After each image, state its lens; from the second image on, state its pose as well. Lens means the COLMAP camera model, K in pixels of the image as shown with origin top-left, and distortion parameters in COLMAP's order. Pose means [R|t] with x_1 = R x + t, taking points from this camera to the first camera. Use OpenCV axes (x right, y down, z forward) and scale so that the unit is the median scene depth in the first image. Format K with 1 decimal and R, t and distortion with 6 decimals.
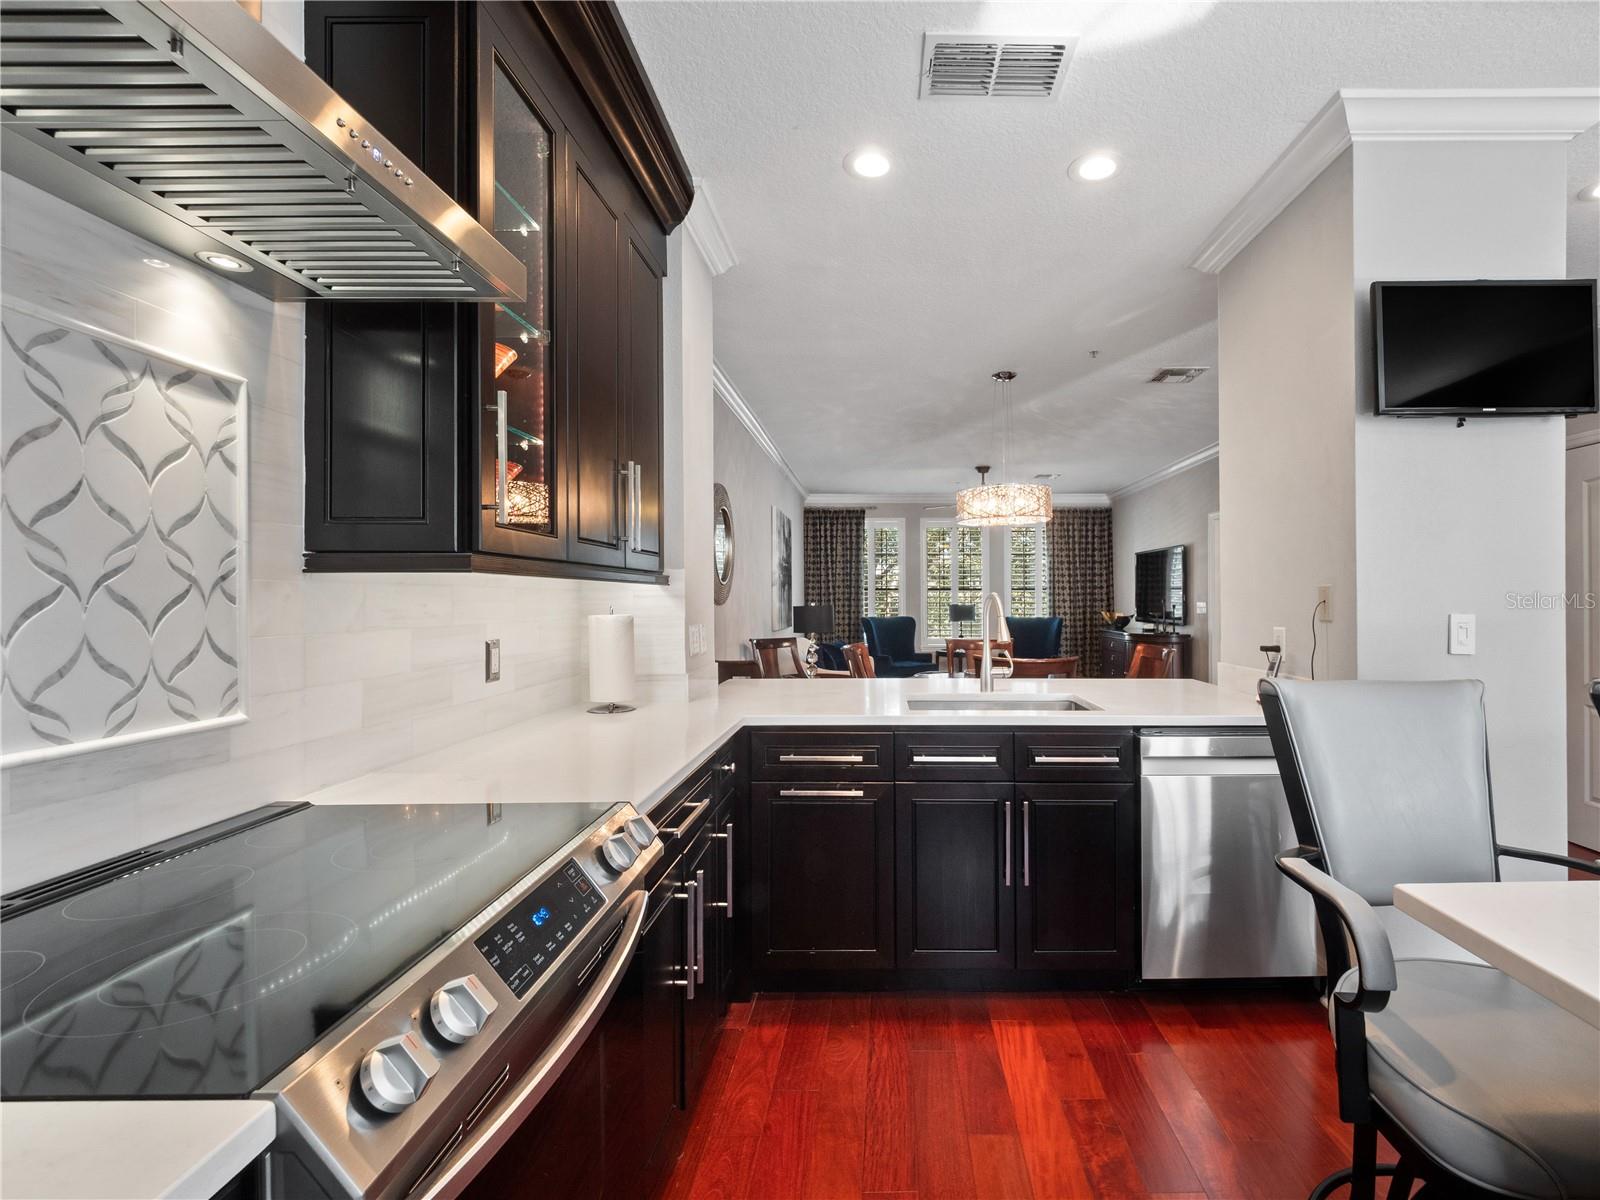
lens RADIAL K [[719.0, 0, 874.7], [0, 719.0, 603.2], [0, 0, 1]] dist [-0.012875, -0.000670]
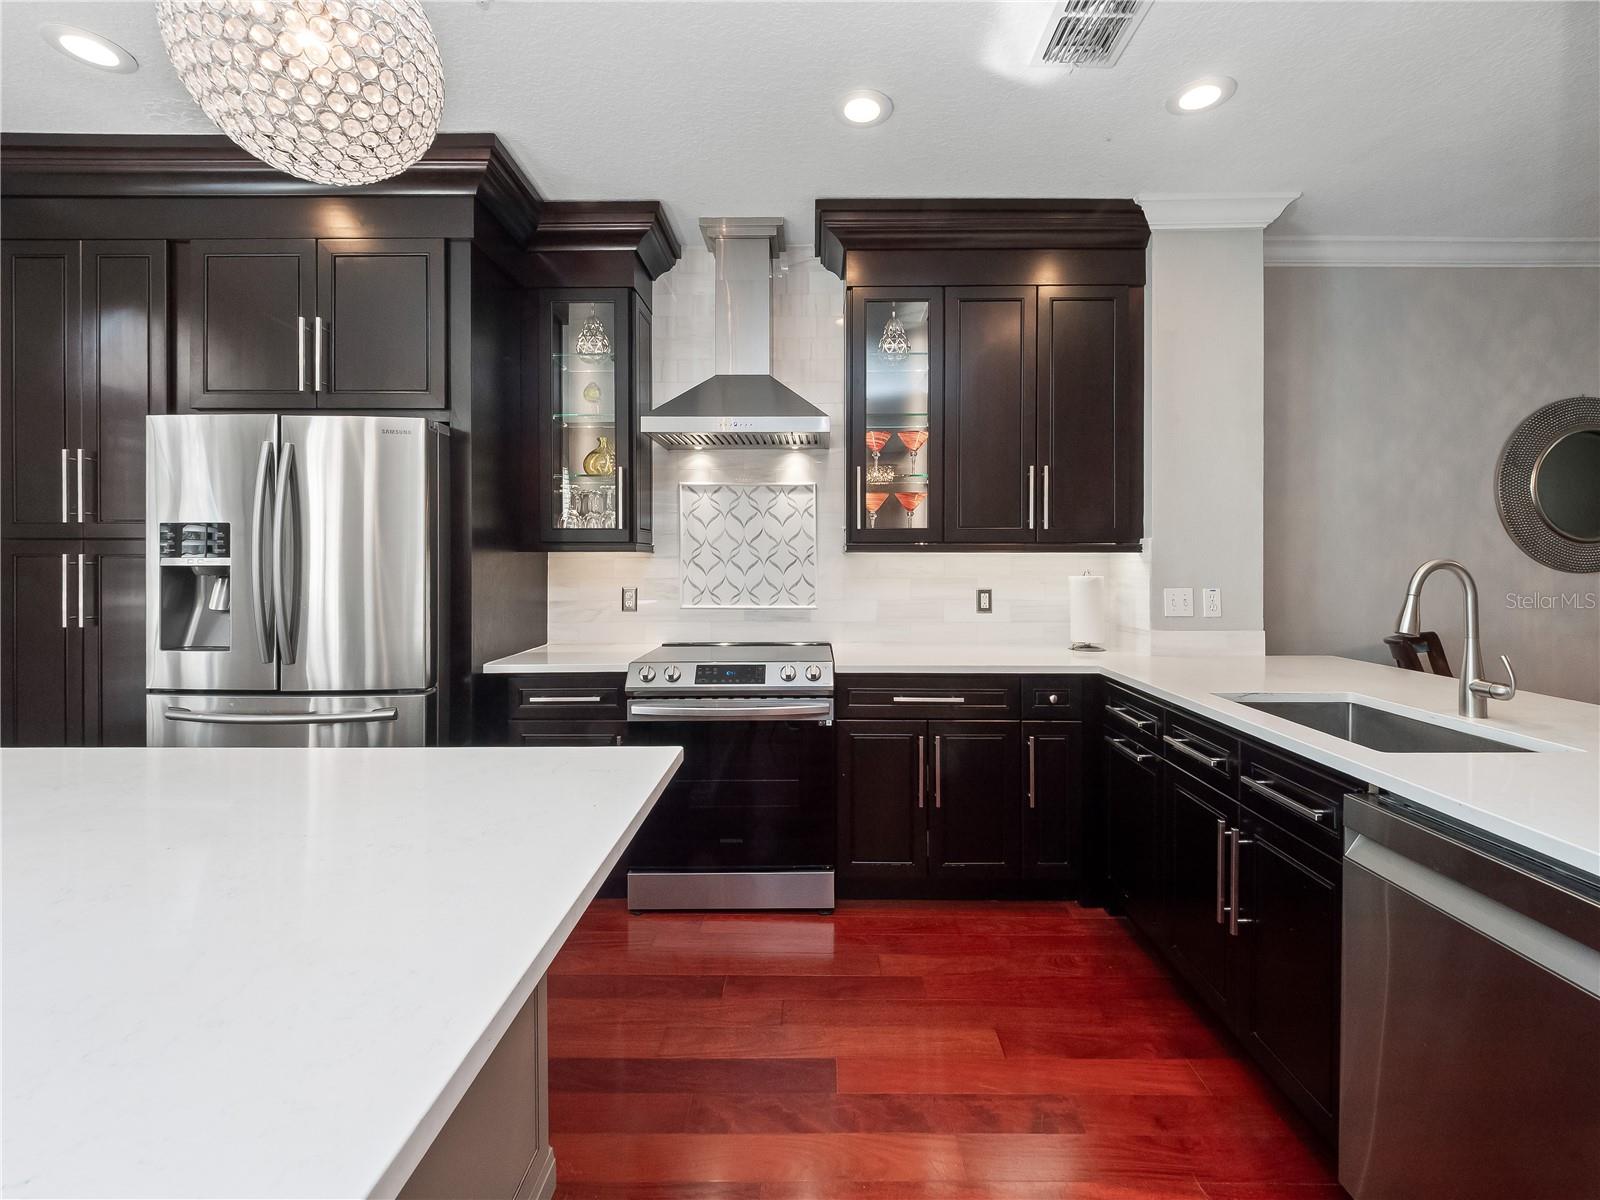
lens RADIAL K [[719.0, 0, 828.1], [0, 719.0, 574.4], [0, 0, 1]] dist [-0.012875, -0.000670]
pose [[-0.010079, 0.021461, -0.999719, 0.898702], [-0.005668, 0.999752, 0.021519, -0.011808], [0.999933, 0.005884, -0.009955, 0.515767]]
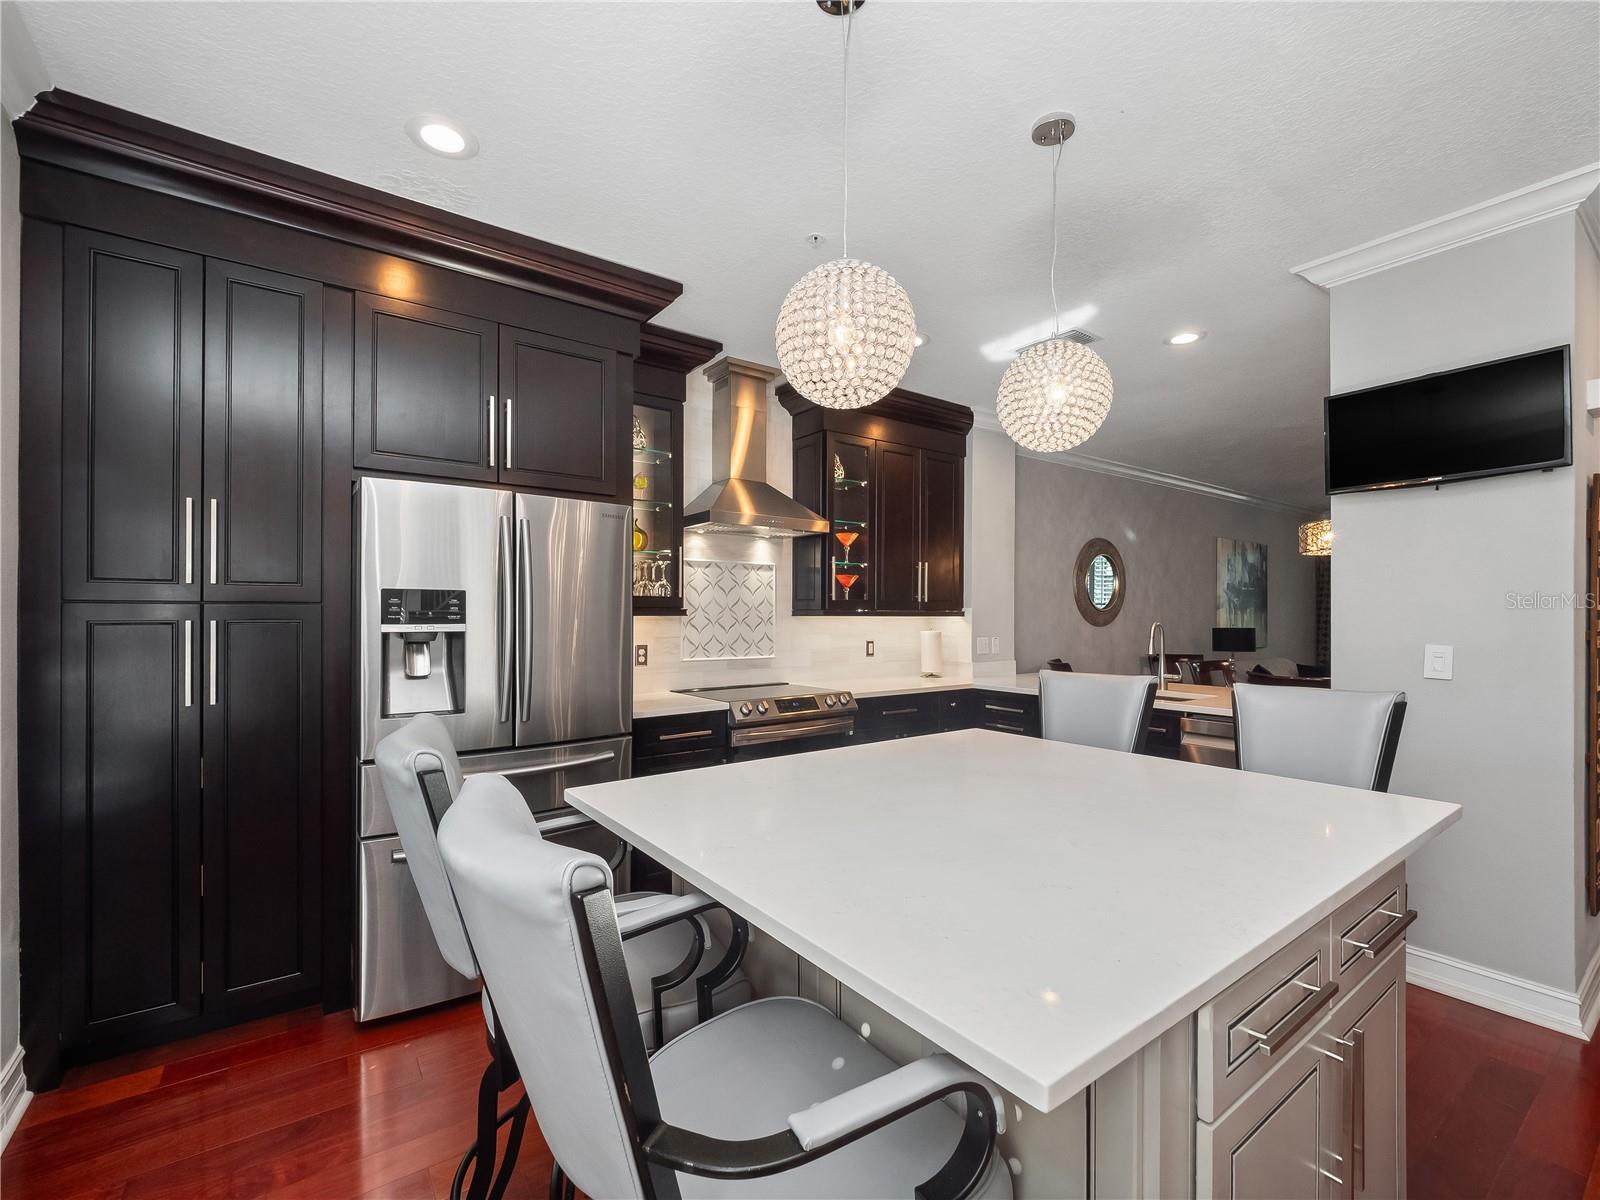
lens RADIAL K [[719.0, 0, 796.1], [0, 719.0, 604.3], [0, 0, 1]] dist [-0.012875, -0.000670]
pose [[0.587749, -0.007454, -0.809009, 1.036168], [-0.008241, 0.999851, -0.015200, -0.024906], [0.809002, 0.015601, 0.587599, -0.517148]]
